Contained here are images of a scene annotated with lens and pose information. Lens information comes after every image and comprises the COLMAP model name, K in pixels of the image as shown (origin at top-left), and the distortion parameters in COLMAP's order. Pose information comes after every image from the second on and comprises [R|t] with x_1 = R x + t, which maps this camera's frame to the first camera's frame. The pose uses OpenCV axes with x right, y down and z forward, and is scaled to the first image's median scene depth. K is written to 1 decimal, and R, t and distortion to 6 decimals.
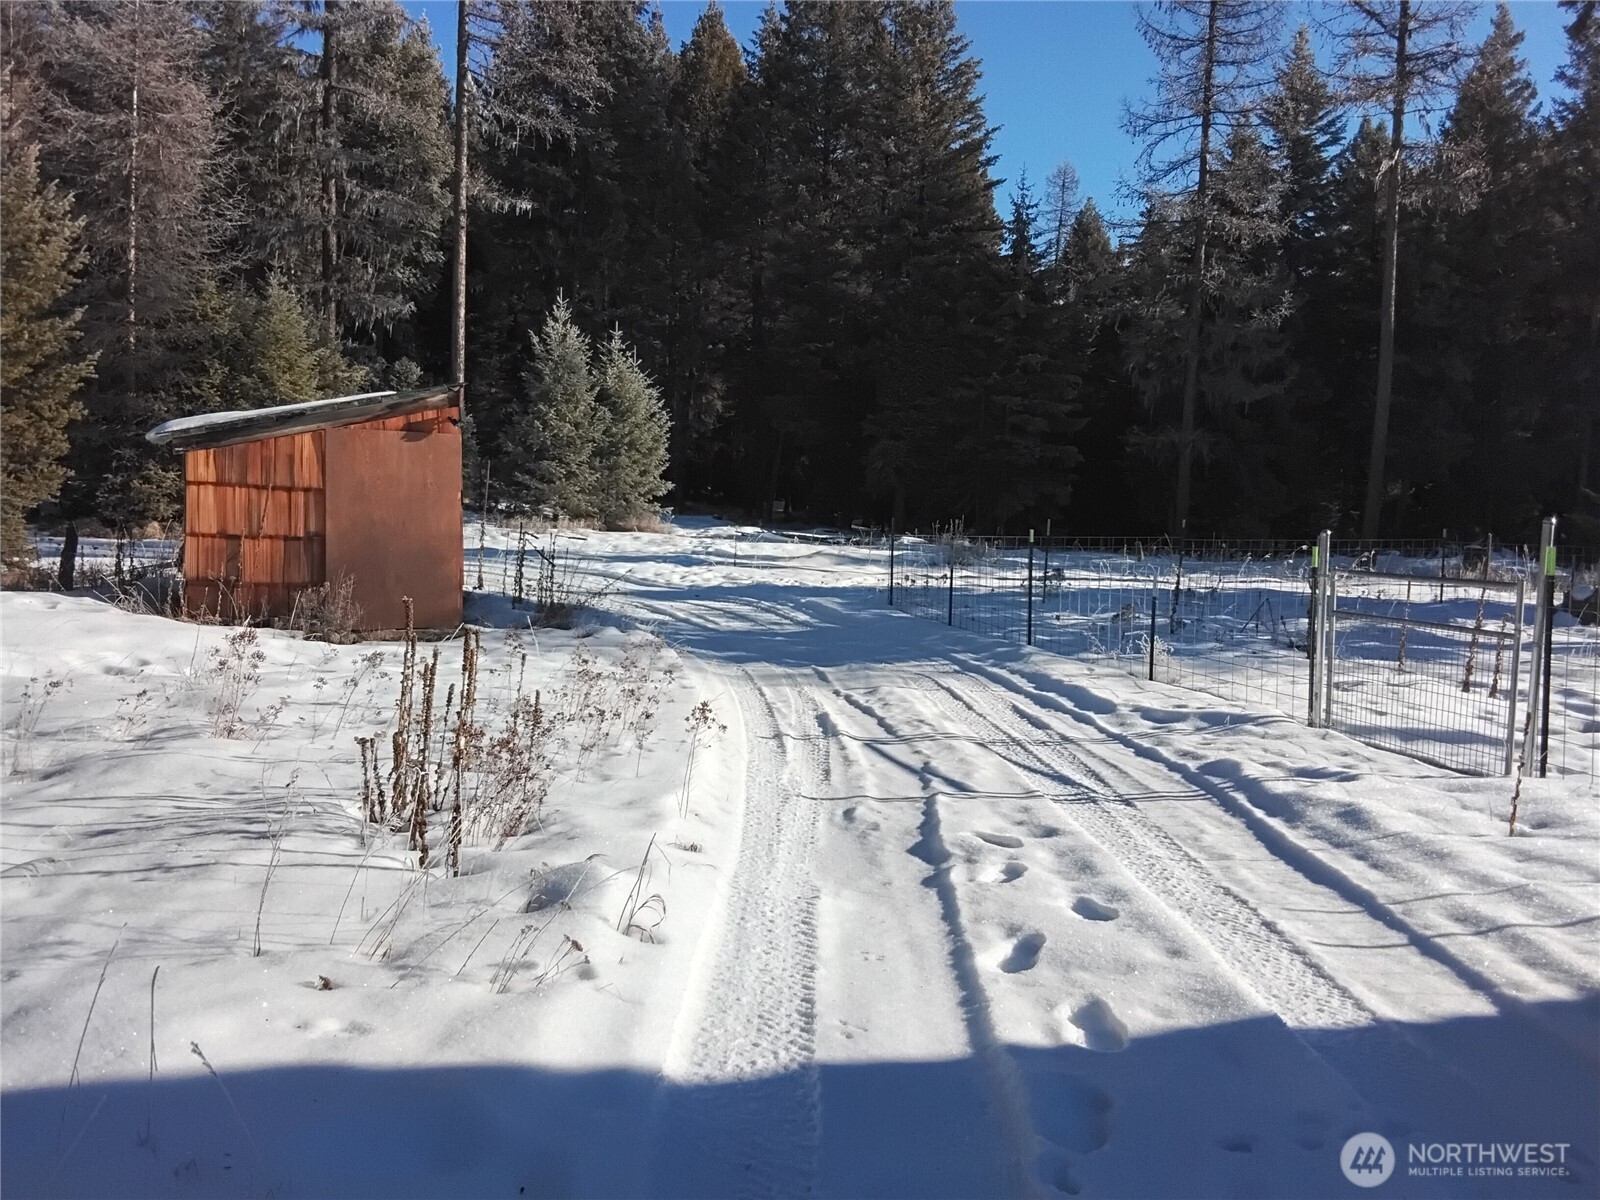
lens RADIAL K [[1241.6, 0, 800.2], [0, 1241.6, 601.5], [0, 0, 1]] dist [0.095777, -0.116236]
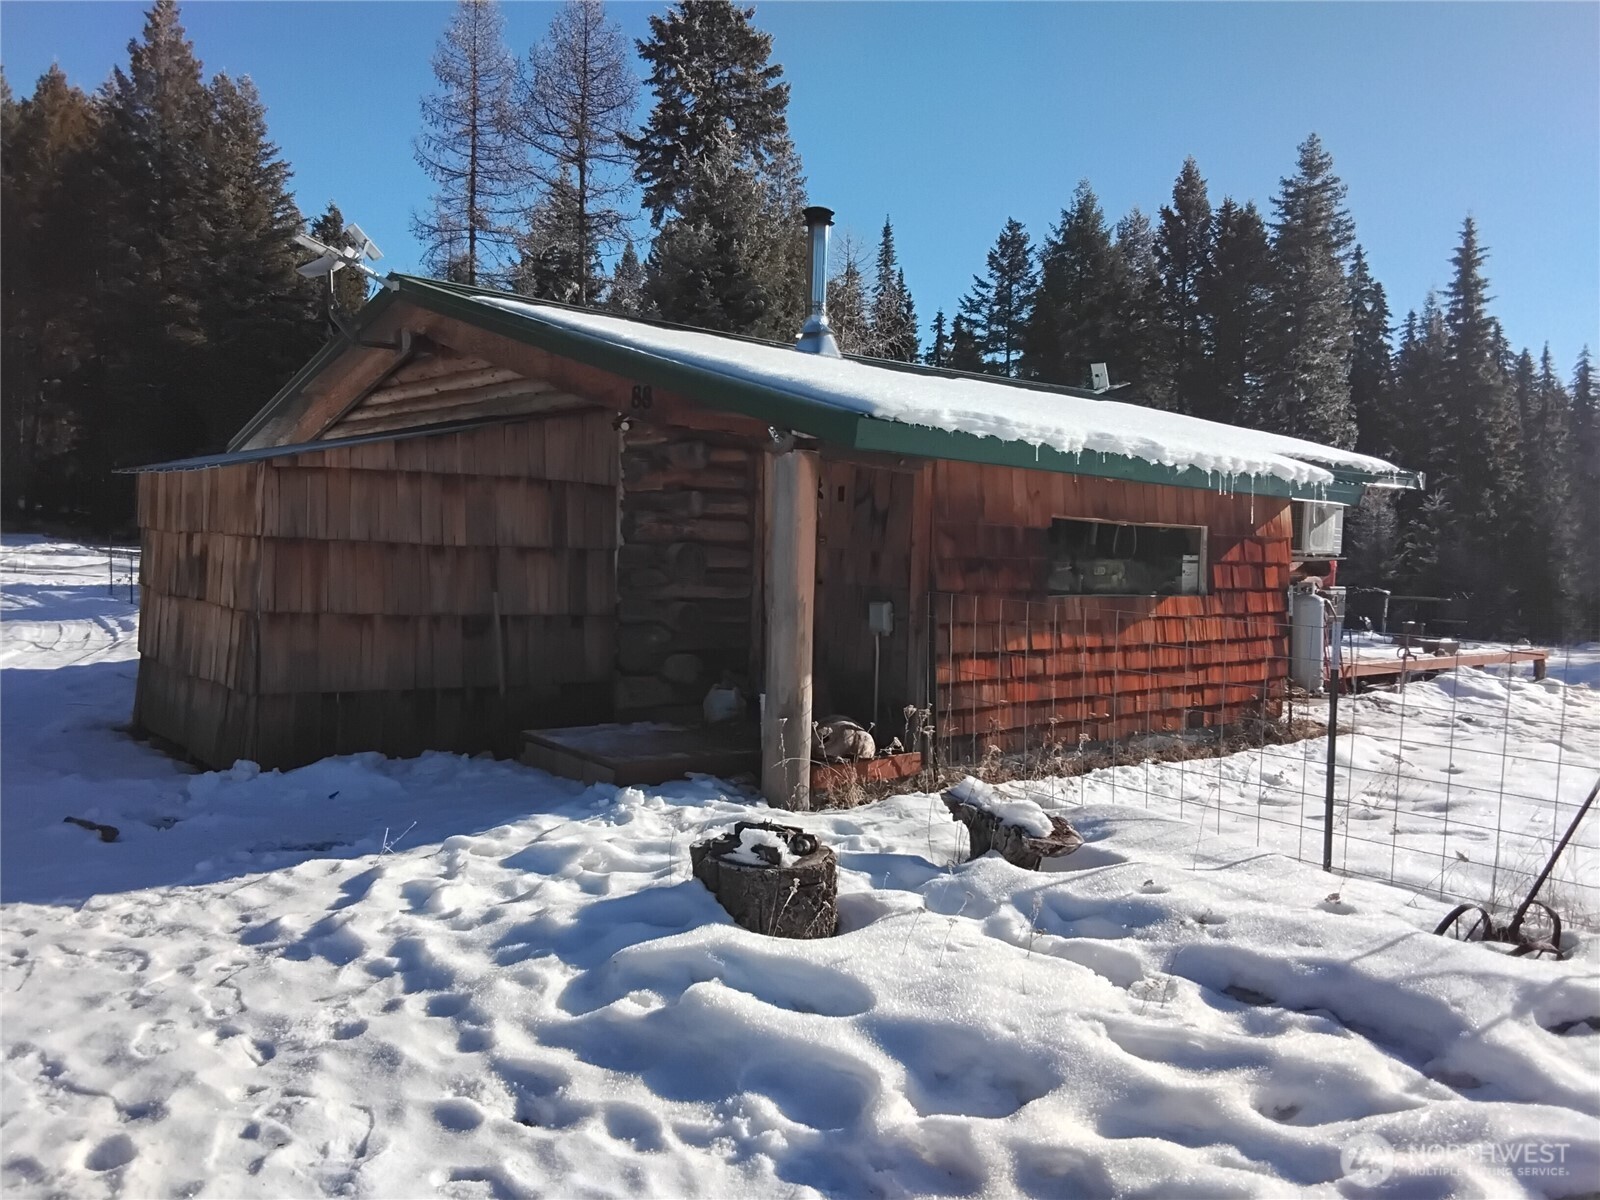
lens RADIAL K [[1241.6, 0, 785.9], [0, 1241.6, 585.0], [0, 0, 1]] dist [0.095777, -0.116236]
pose [[0.921630, -0.018262, 0.387641, 0.108176], [0.029014, 0.999339, -0.021903, 0.021854], [-0.386984, 0.031433, 0.921550, -0.318134]]
